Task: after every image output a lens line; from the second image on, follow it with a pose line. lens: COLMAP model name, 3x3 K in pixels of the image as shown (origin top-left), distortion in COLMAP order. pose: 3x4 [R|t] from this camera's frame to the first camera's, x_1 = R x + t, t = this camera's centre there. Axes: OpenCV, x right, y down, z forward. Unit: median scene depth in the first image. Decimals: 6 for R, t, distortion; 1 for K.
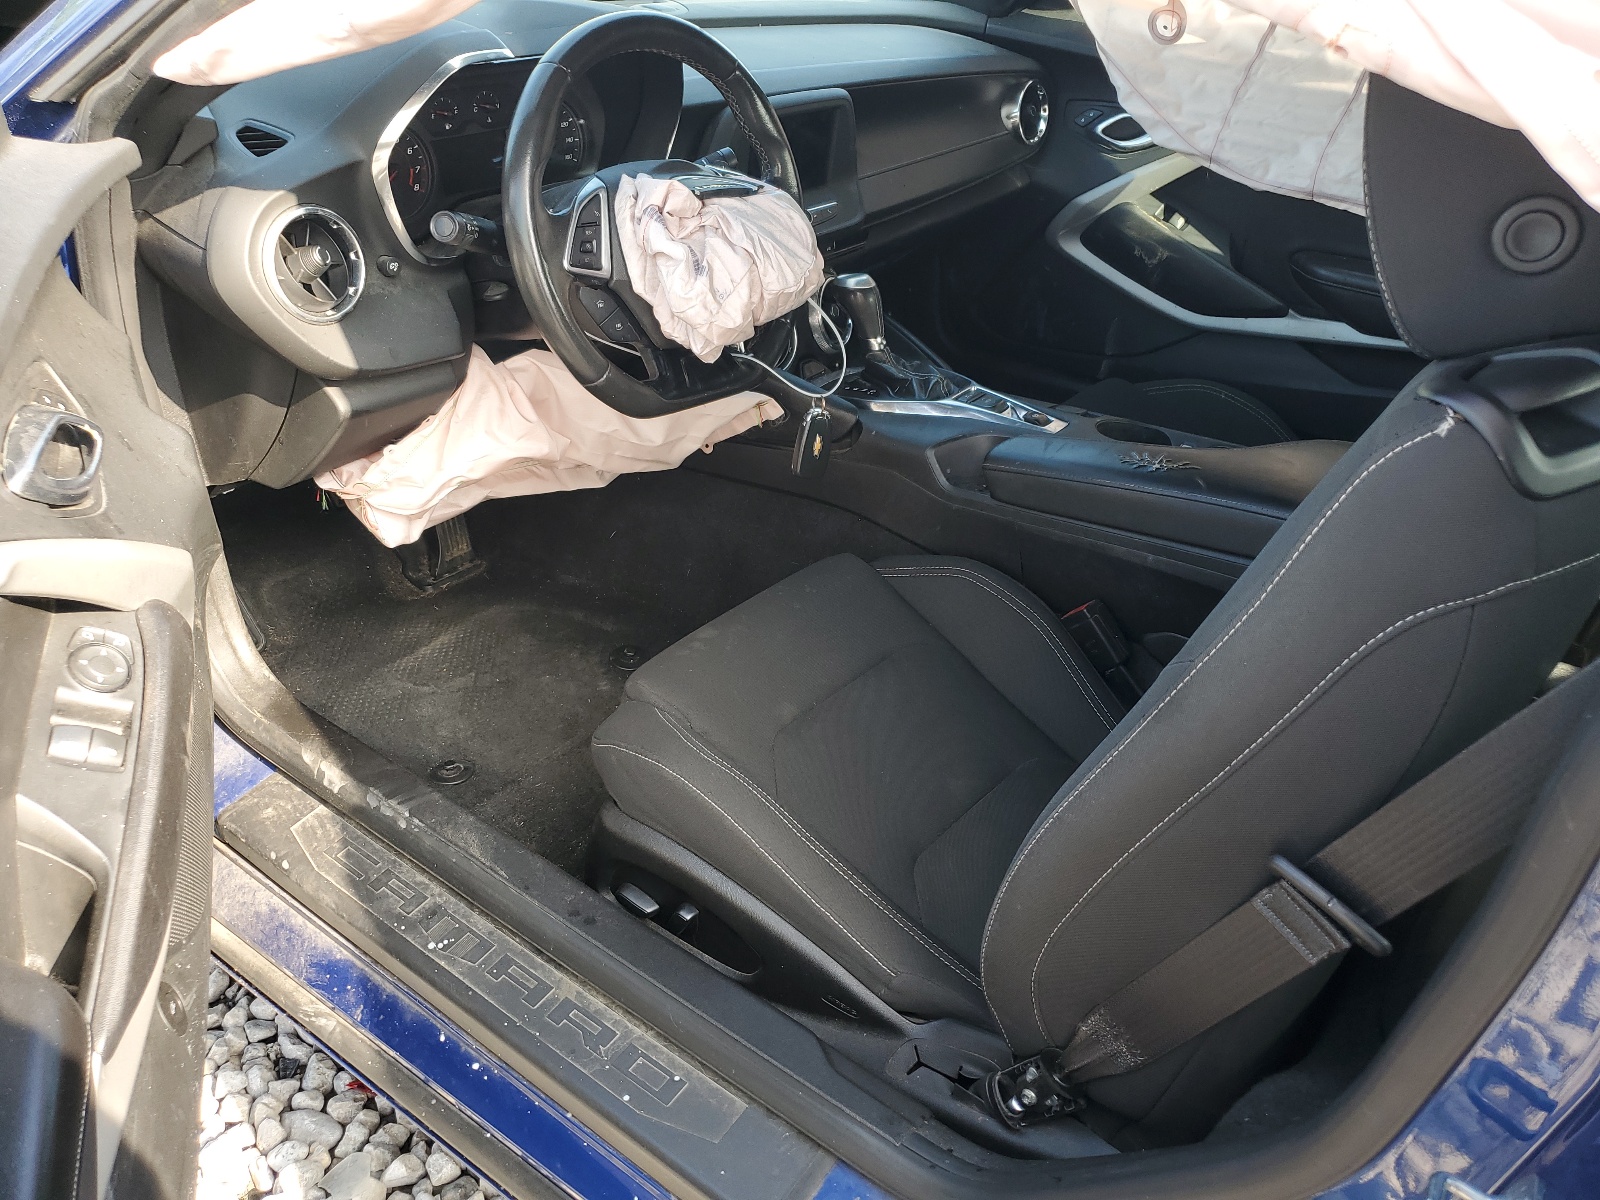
lens RADIAL K [[1359.0, 0, 800.0], [0, 1359.0, 600.0], [0, 0, 1]] dist [0.111672, -0.142002]
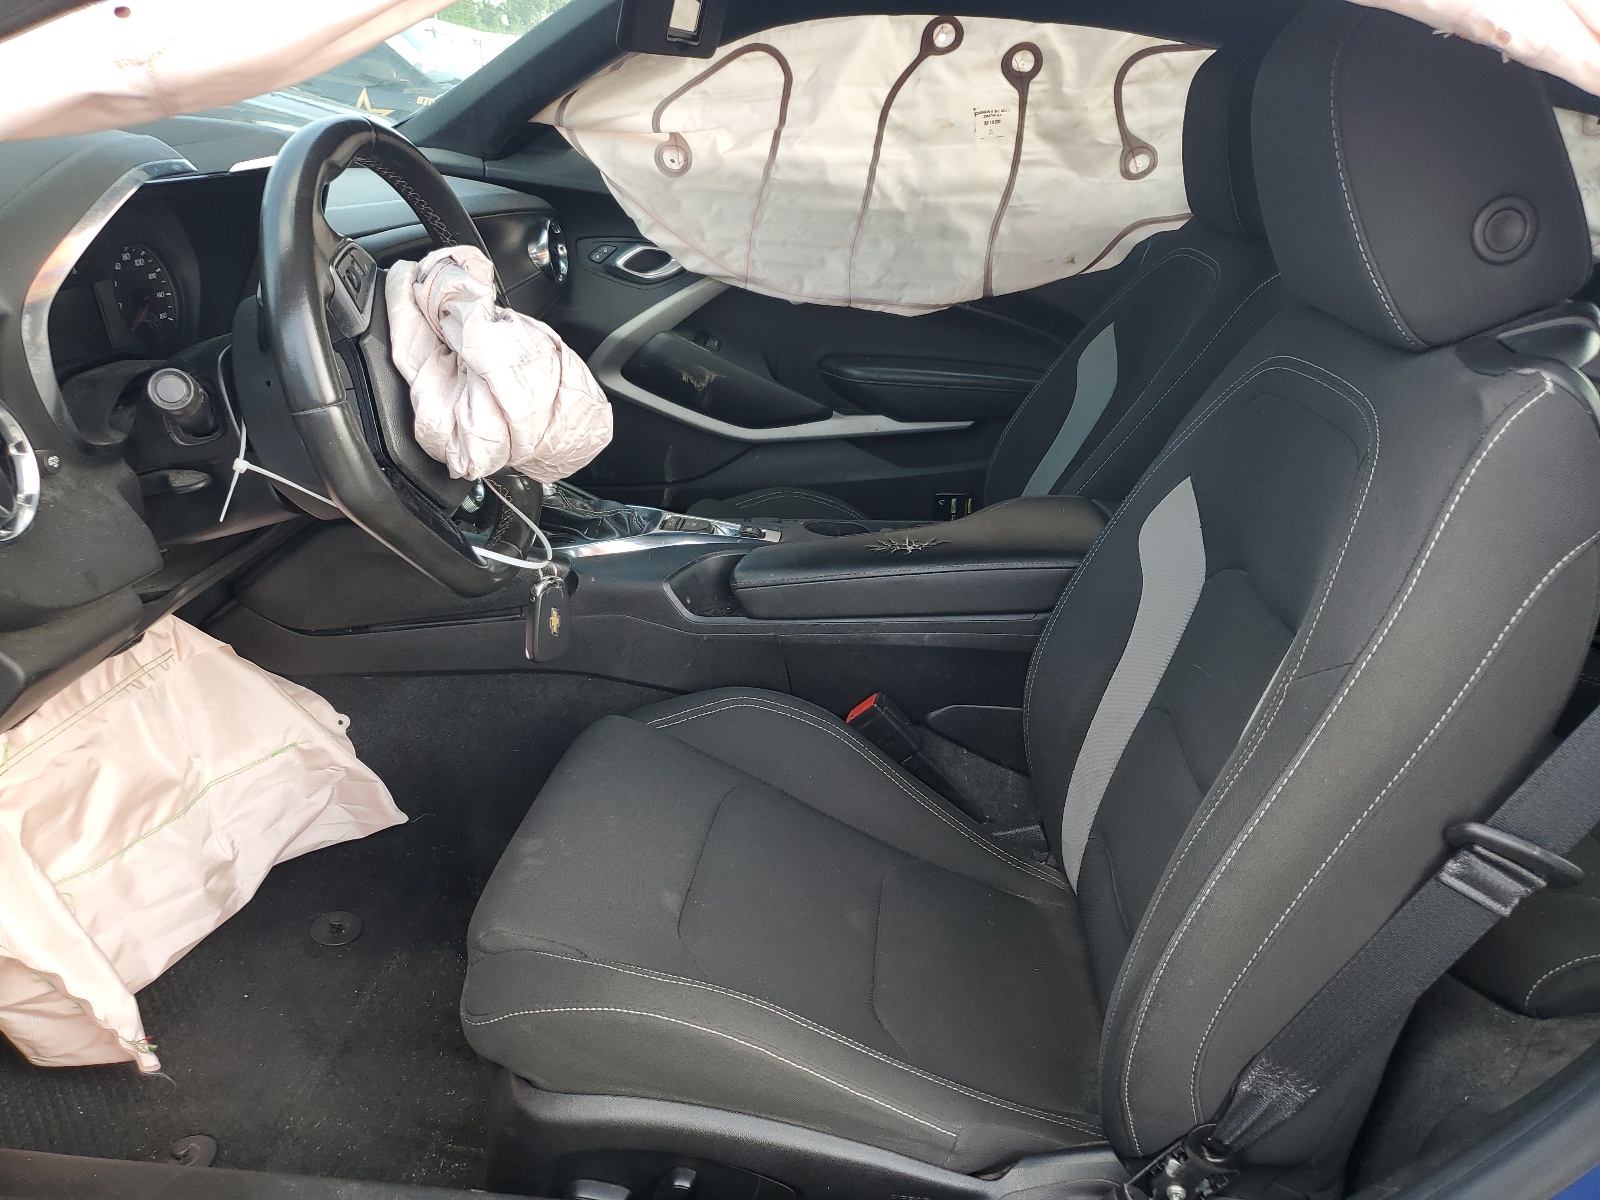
lens RADIAL K [[1359.0, 0, 800.0], [0, 1359.0, 600.0], [0, 0, 1]] dist [0.111672, -0.142002]
pose [[0.836016, -0.203413, 0.509608, -0.245664], [0.267512, 0.961991, -0.054873, -0.020671], [-0.479076, 0.182201, 0.858655, 0.144514]]
